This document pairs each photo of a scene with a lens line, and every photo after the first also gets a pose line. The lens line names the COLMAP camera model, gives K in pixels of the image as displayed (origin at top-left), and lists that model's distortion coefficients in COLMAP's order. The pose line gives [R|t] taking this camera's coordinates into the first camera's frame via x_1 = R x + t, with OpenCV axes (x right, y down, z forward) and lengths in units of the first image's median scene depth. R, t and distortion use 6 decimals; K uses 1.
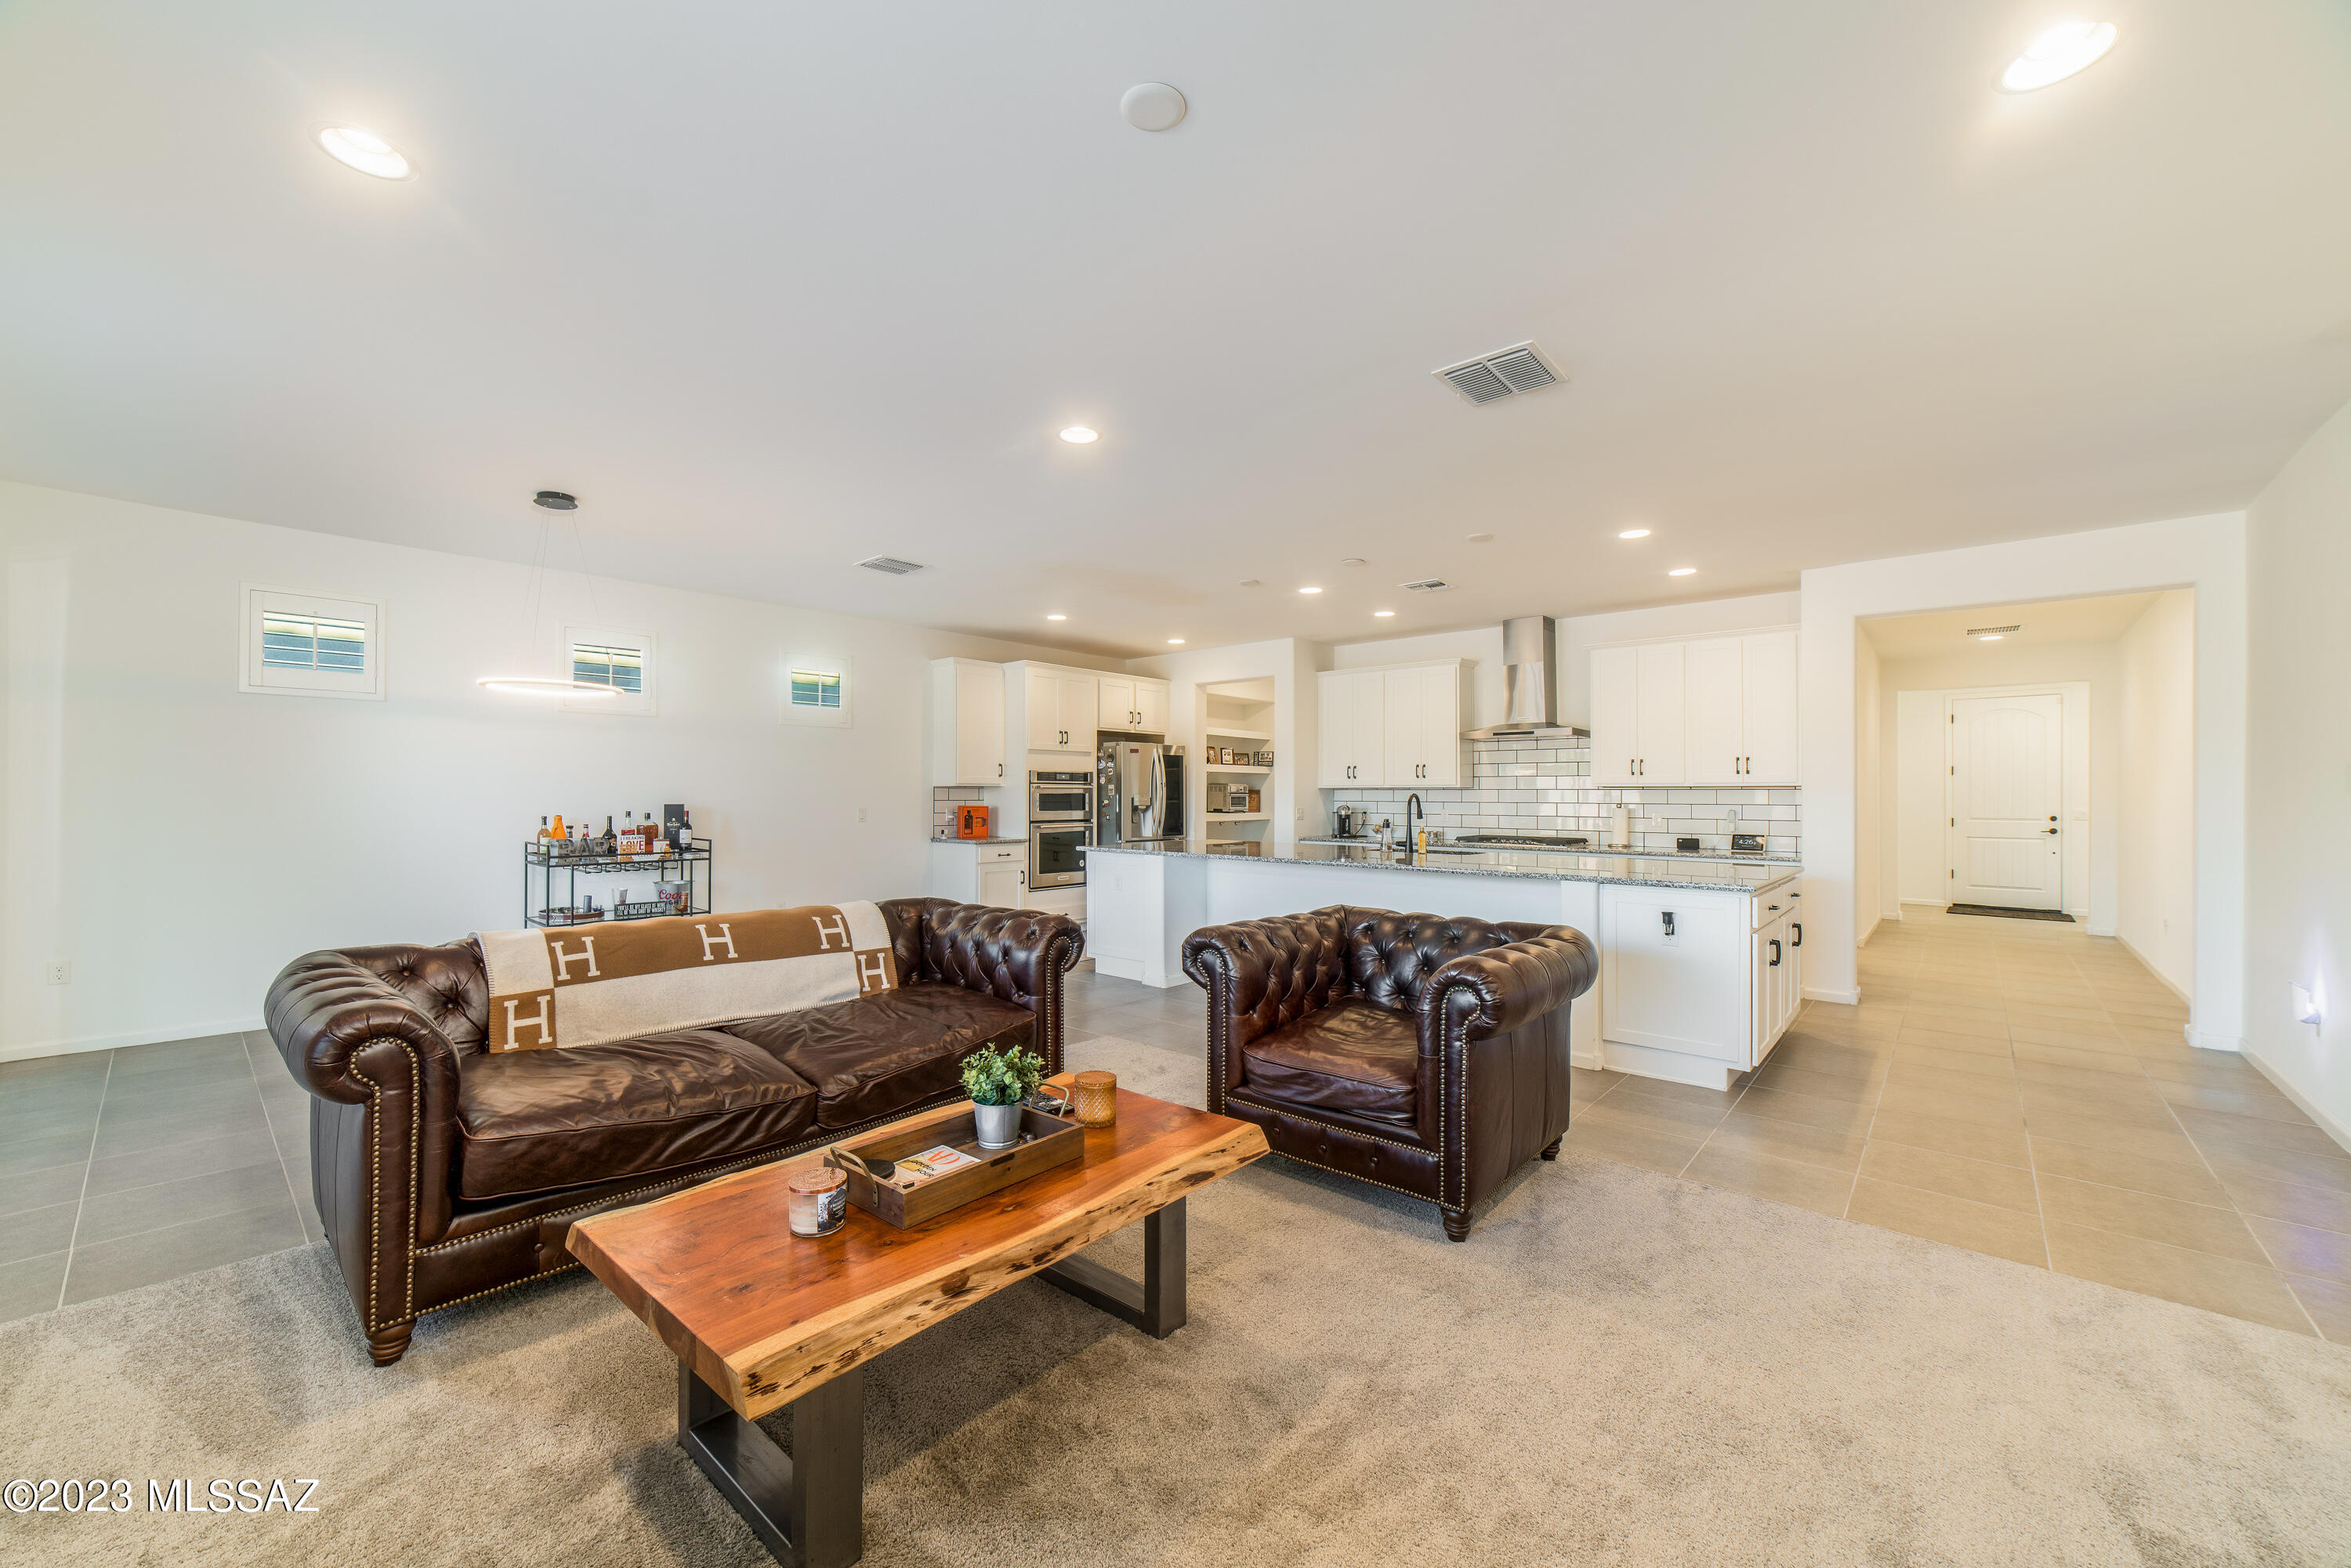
lens RADIAL K [[928.2, 0, 1161.3], [0, 928.2, 799.5], [0, 0, 1]] dist [-0.018333, 0.013095]
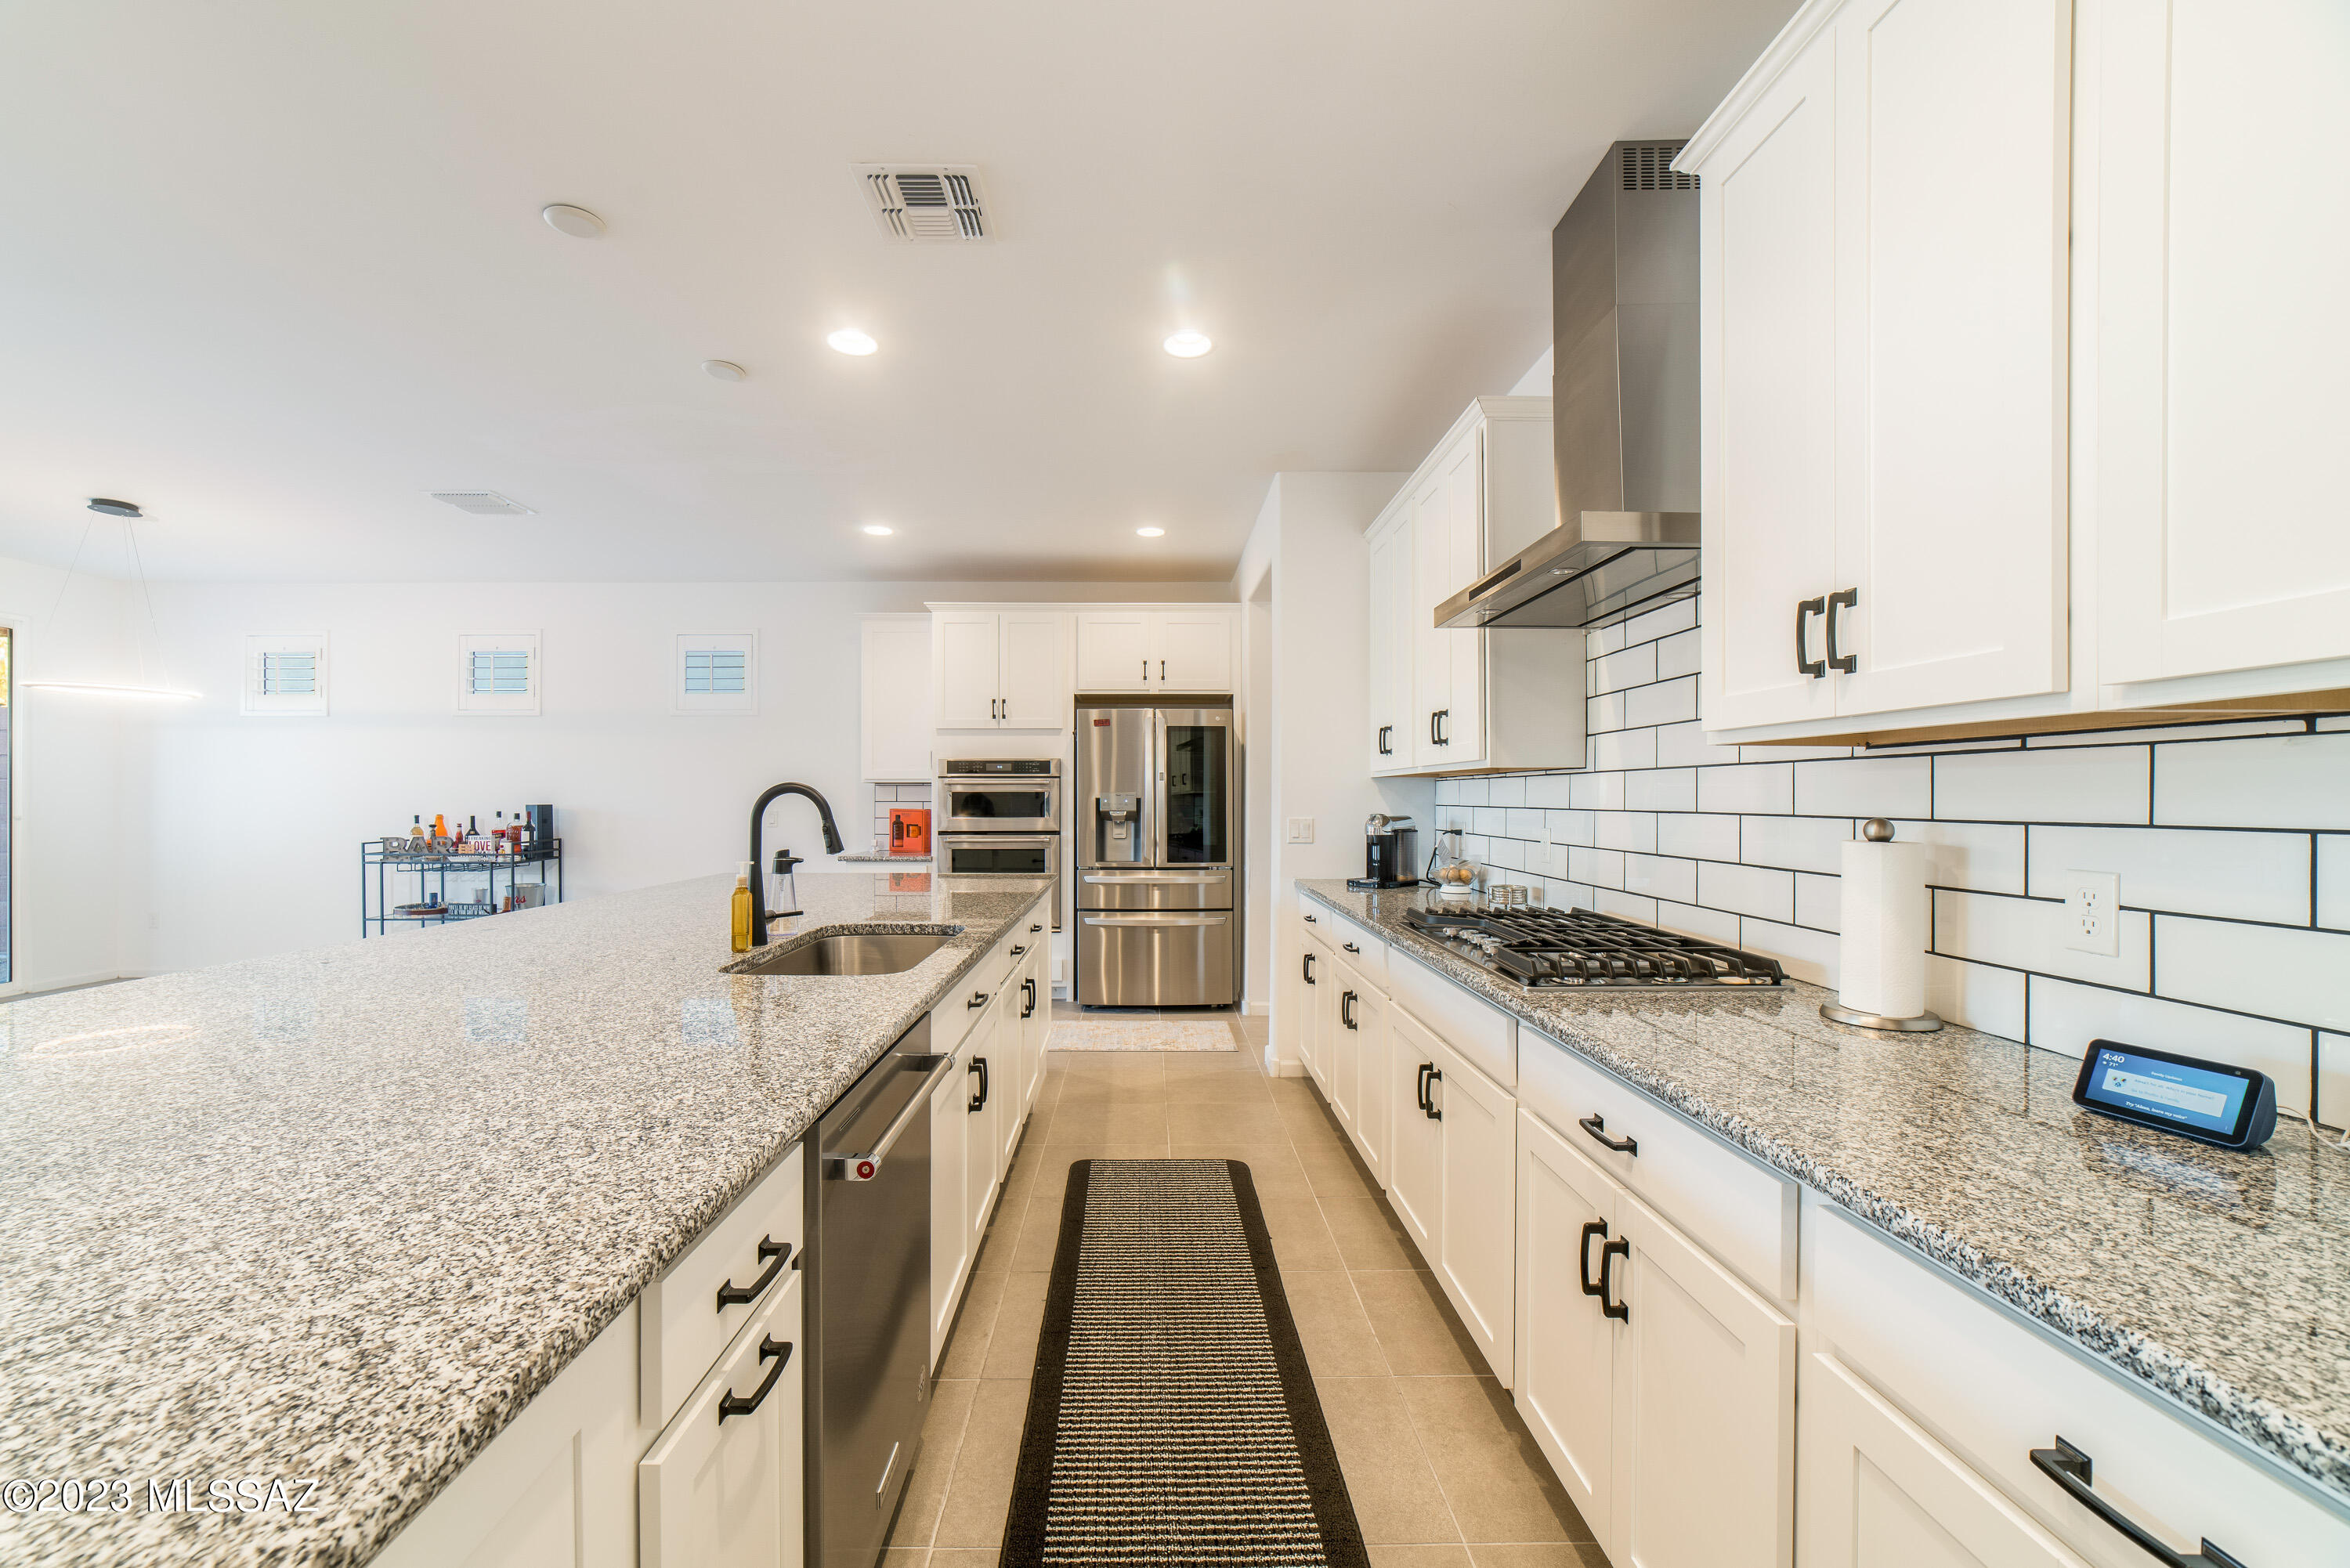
lens RADIAL K [[922.5, 0, 1152.9], [0, 922.5, 810.4], [0, 0, 1]] dist [-0.023003, 0.009814]
pose [[0.668032, 0.008567, -0.744083, 0.498630], [-0.002486, 0.999954, 0.009282, 0.000485], [0.744128, -0.004351, 0.668023, 0.678193]]
